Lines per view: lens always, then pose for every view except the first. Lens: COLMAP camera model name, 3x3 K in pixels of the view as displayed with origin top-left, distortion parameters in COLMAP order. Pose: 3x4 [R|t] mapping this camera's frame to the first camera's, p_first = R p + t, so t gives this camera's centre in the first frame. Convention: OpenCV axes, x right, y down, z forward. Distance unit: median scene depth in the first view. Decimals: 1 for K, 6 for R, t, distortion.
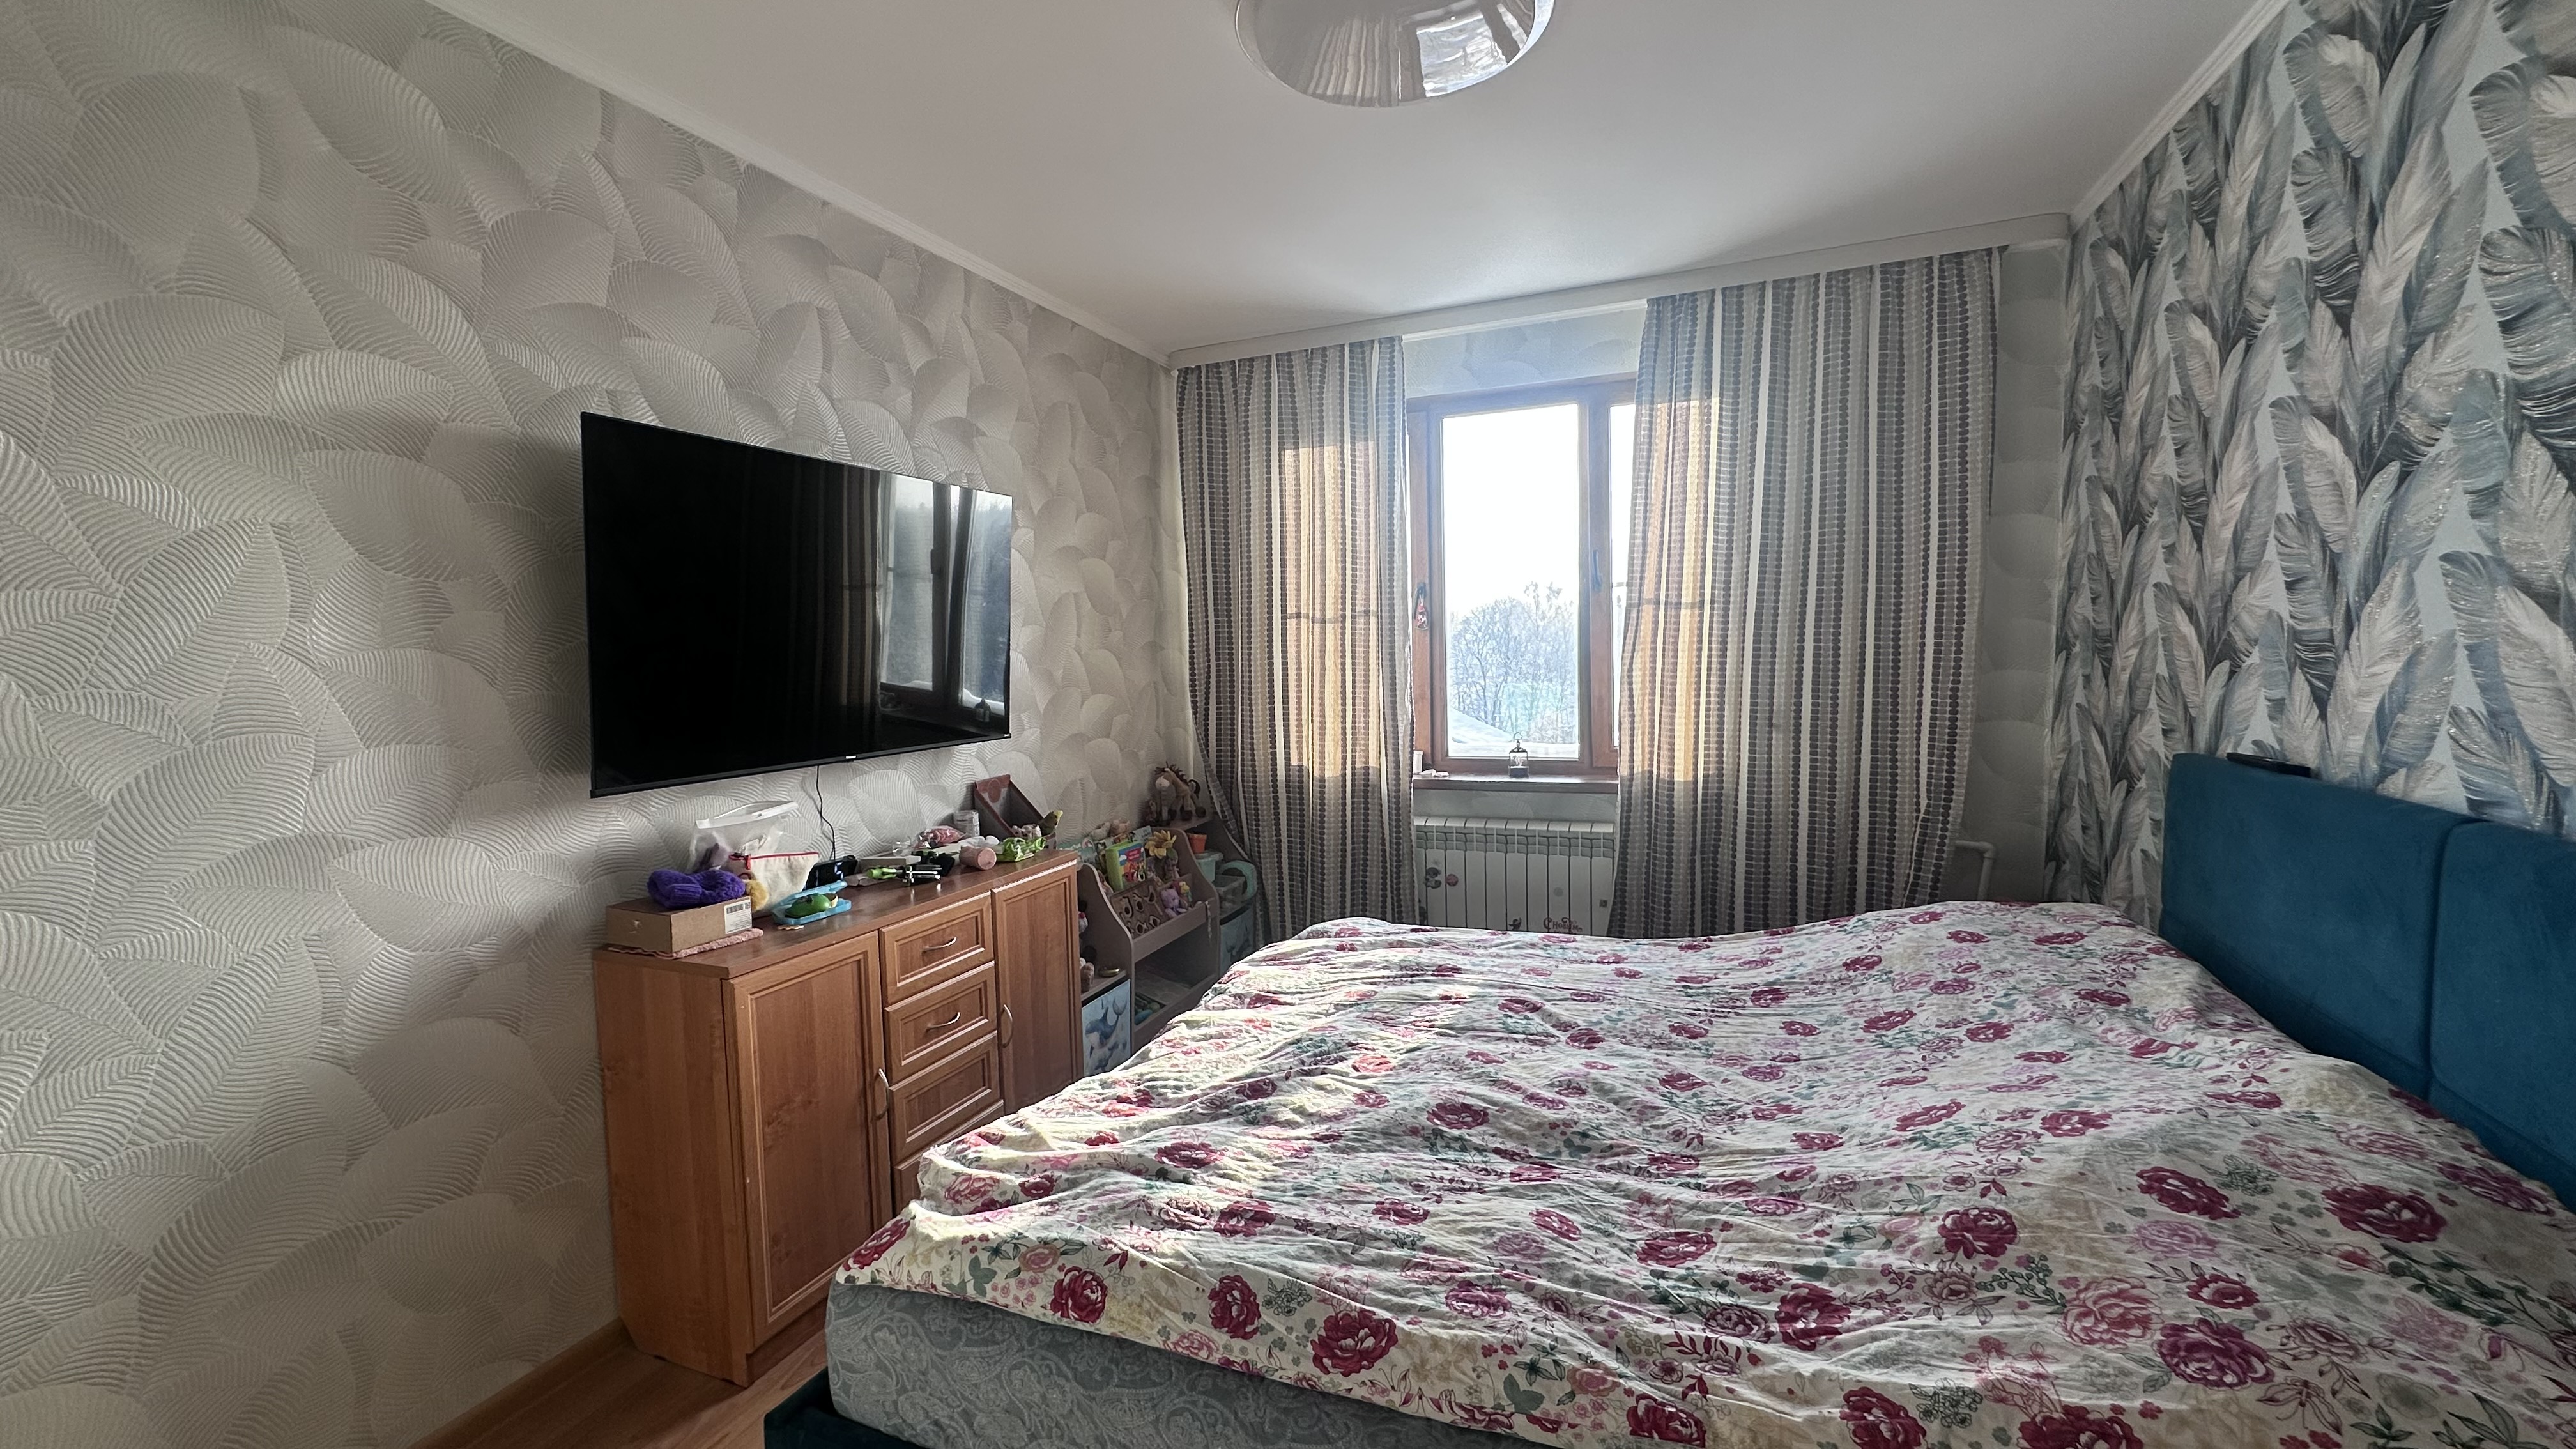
lens RADIAL K [[1023.2, 0, 1290.5], [0, 1023.2, 719.7], [0, 0, 1]] dist [-0.002968, 0.000668]
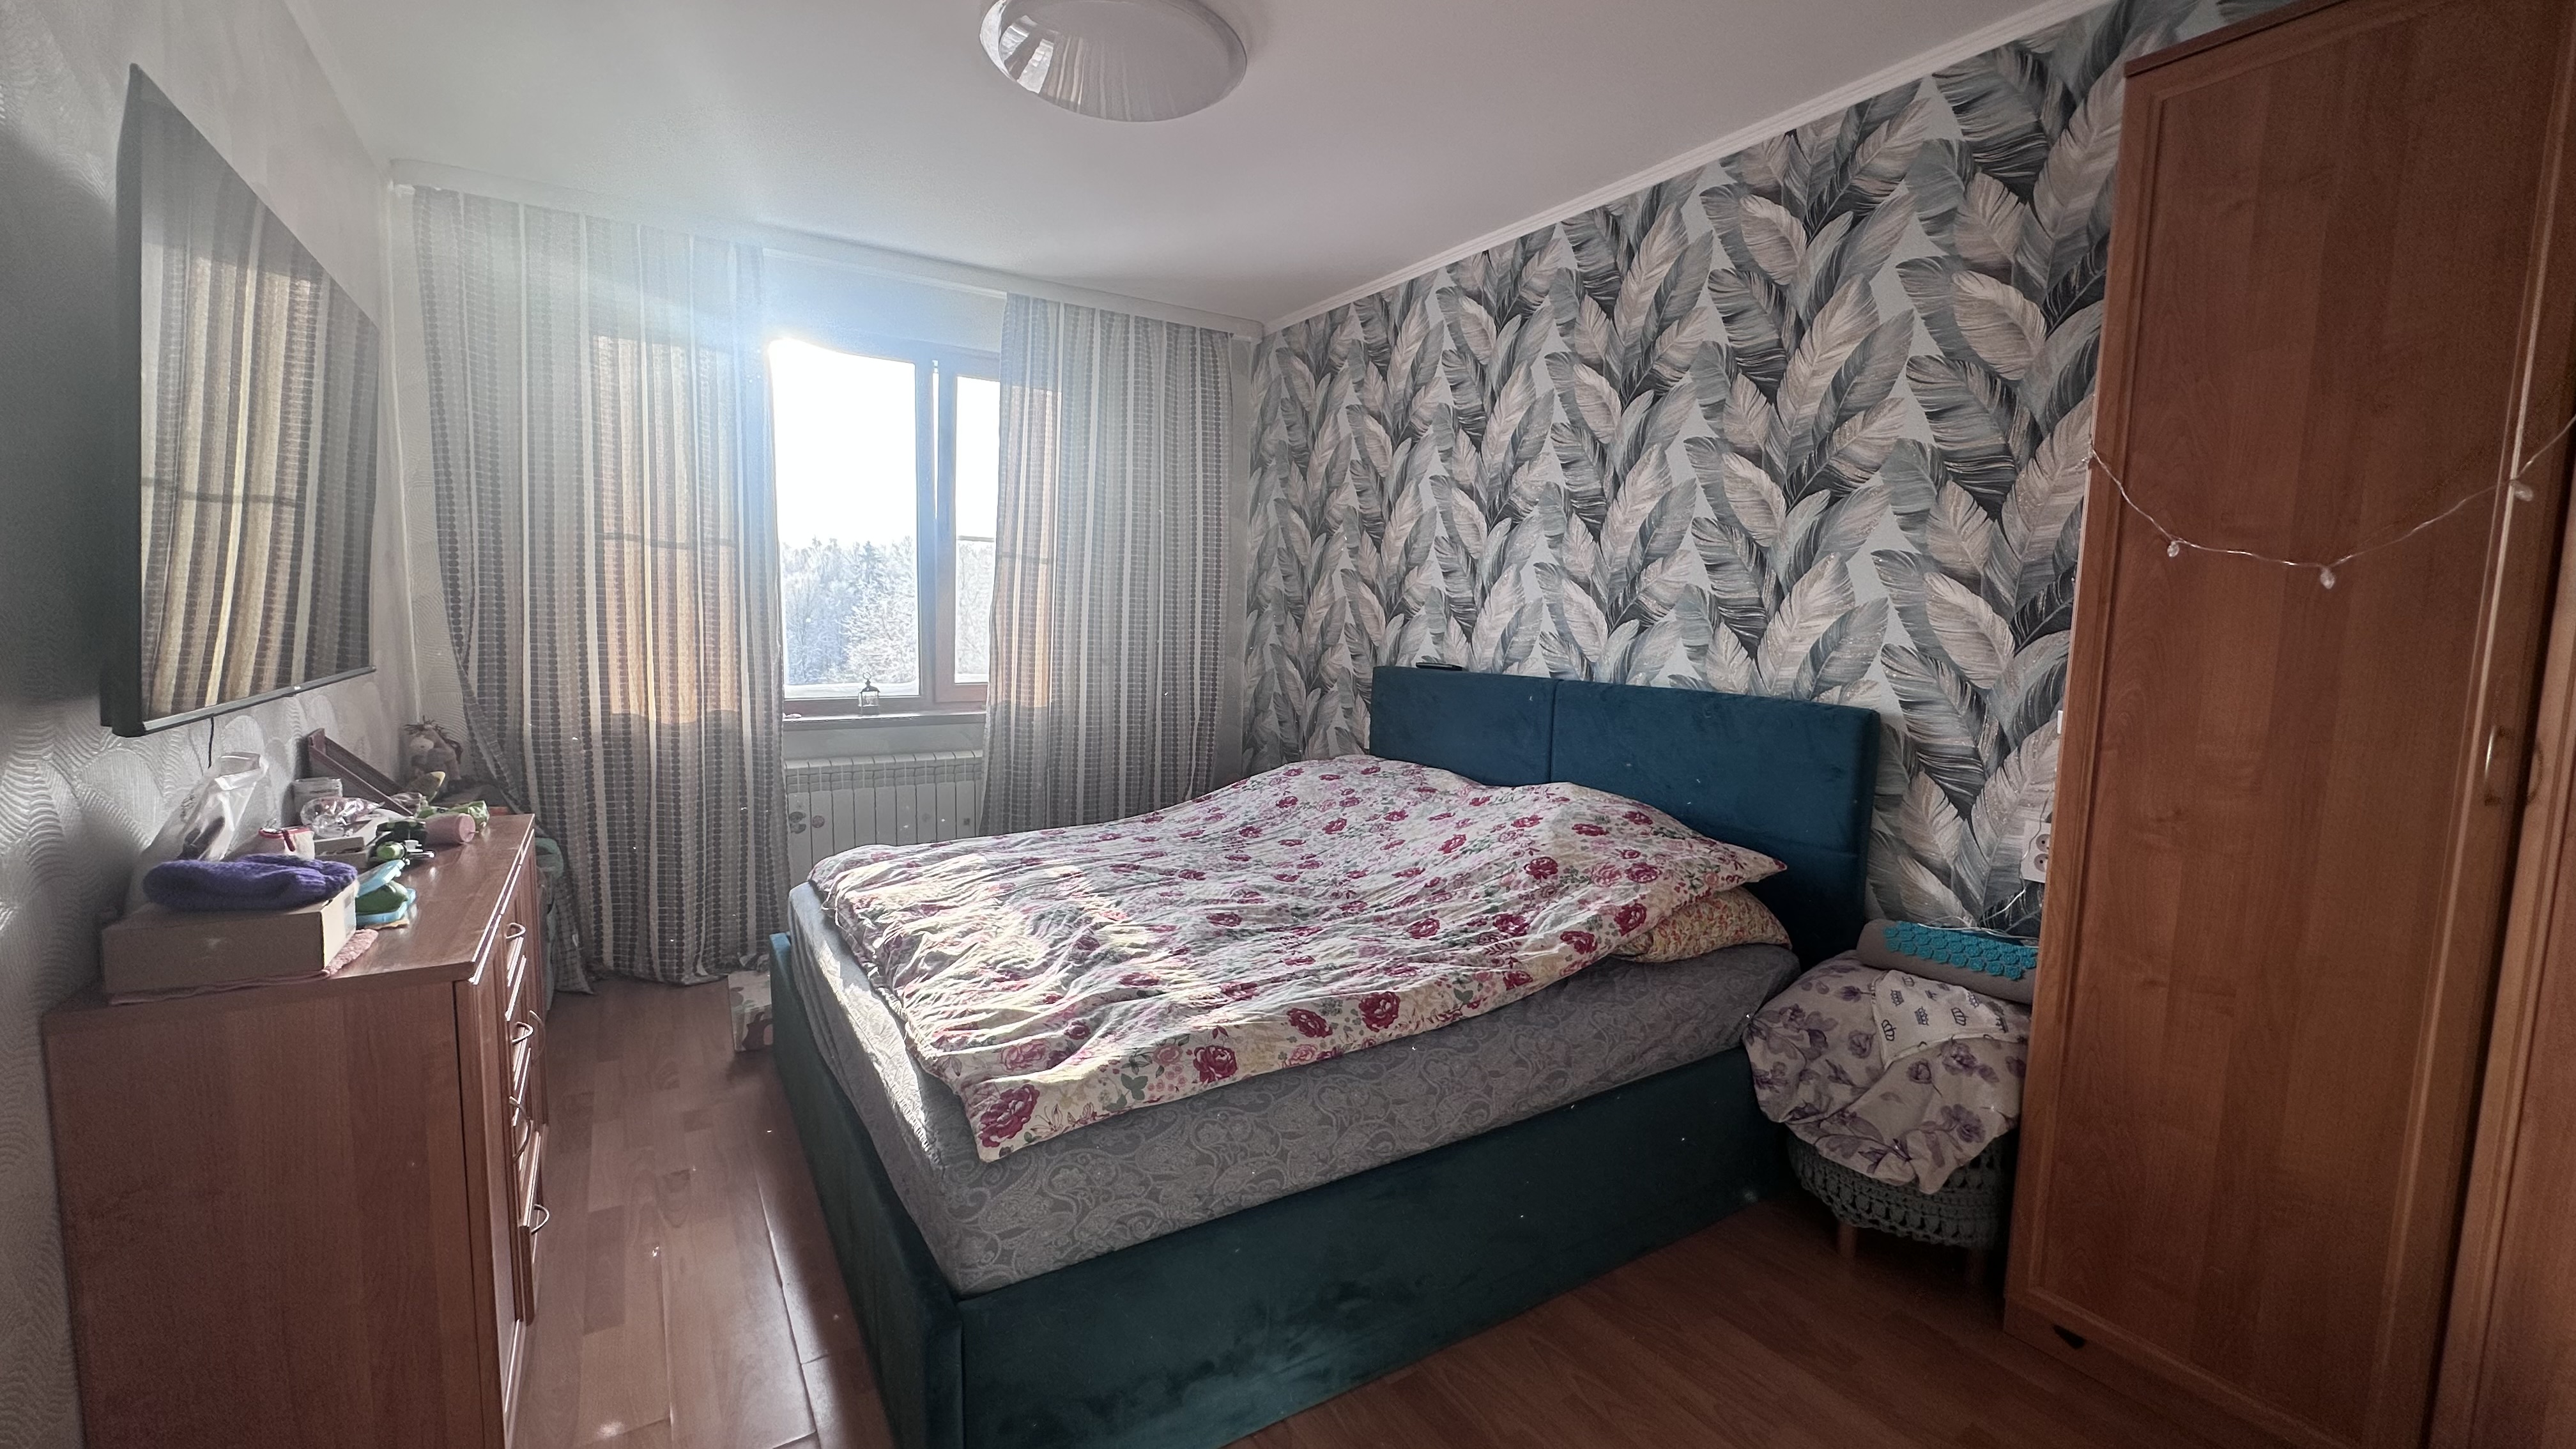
lens RADIAL K [[1023.2, 0, 1288.5], [0, 1023.2, 718.9], [0, 0, 1]] dist [-0.002968, 0.000668]
pose [[0.572410, -0.045956, 0.818679, -0.839560], [0.022768, 0.998934, 0.040156, 0.061514], [-0.819651, -0.004346, 0.572846, 0.139394]]
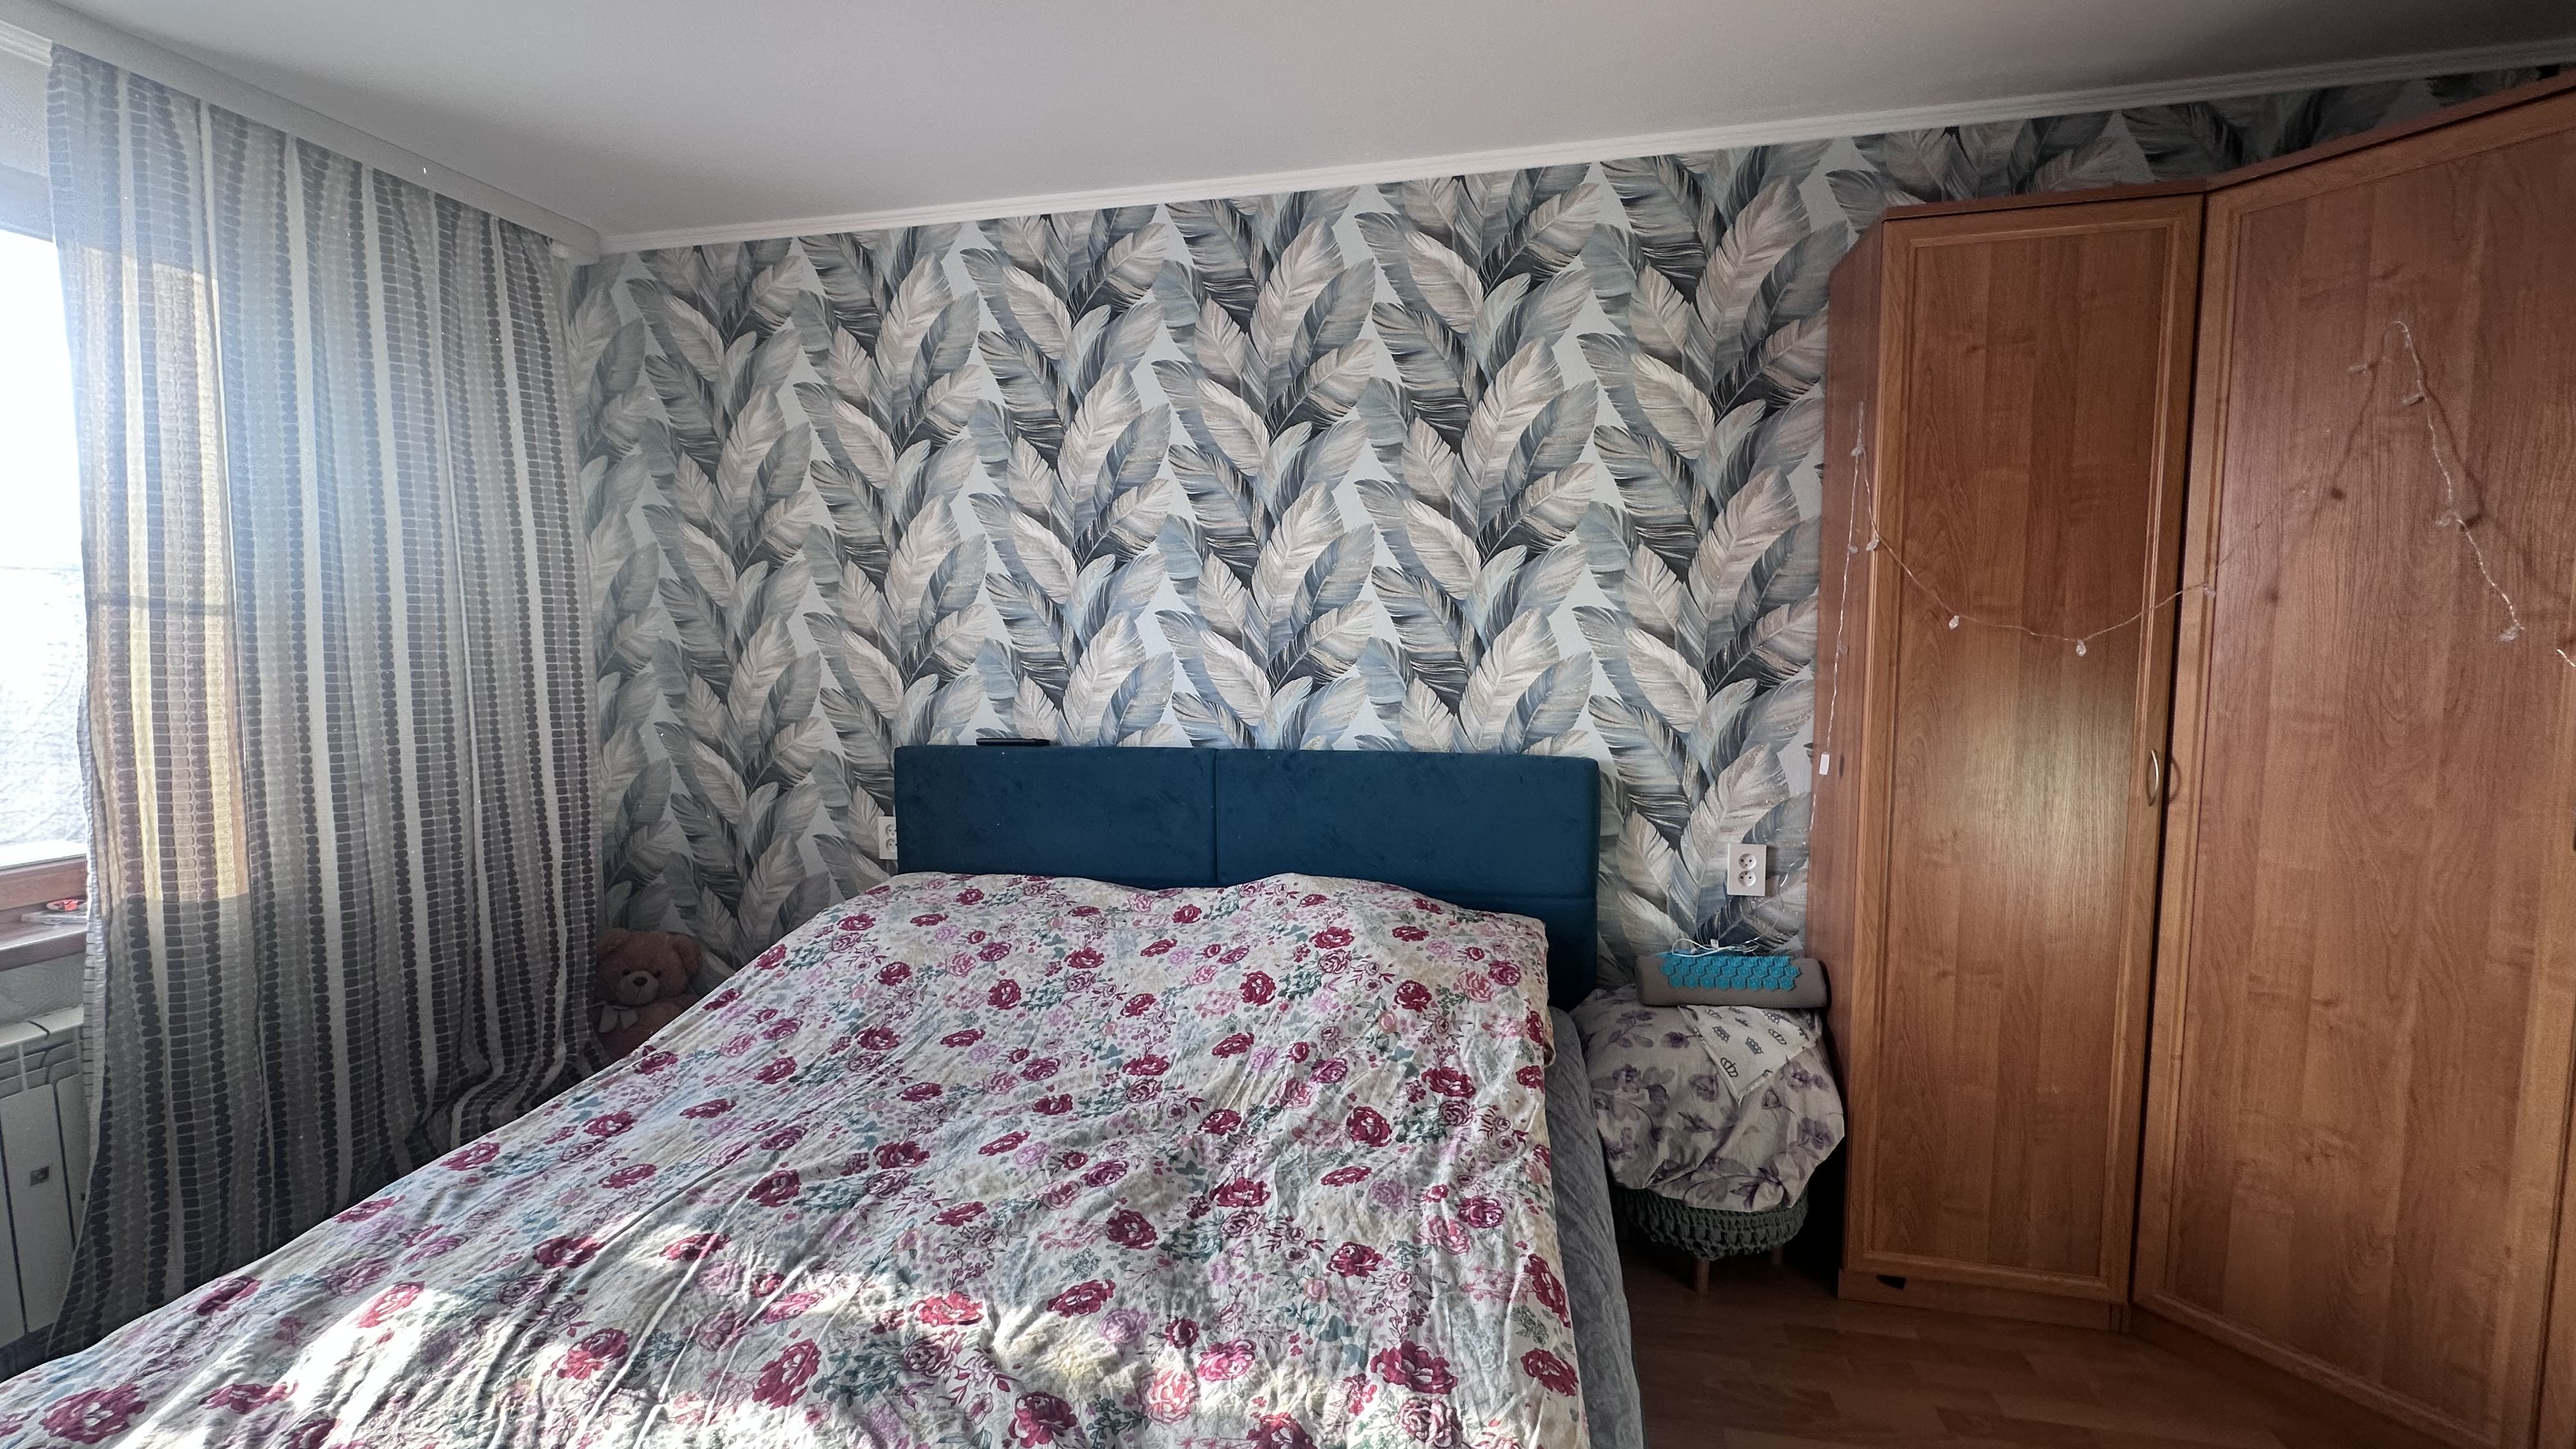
lens RADIAL K [[1023.2, 0, 1285.8], [0, 1023.2, 722.0], [0, 0, 1]] dist [-0.002968, 0.000668]
pose [[-0.170994, -0.063921, 0.983196, -0.611904], [0.084479, 0.993267, 0.079268, -0.075310], [-0.981644, 0.096614, -0.164443, 0.914192]]
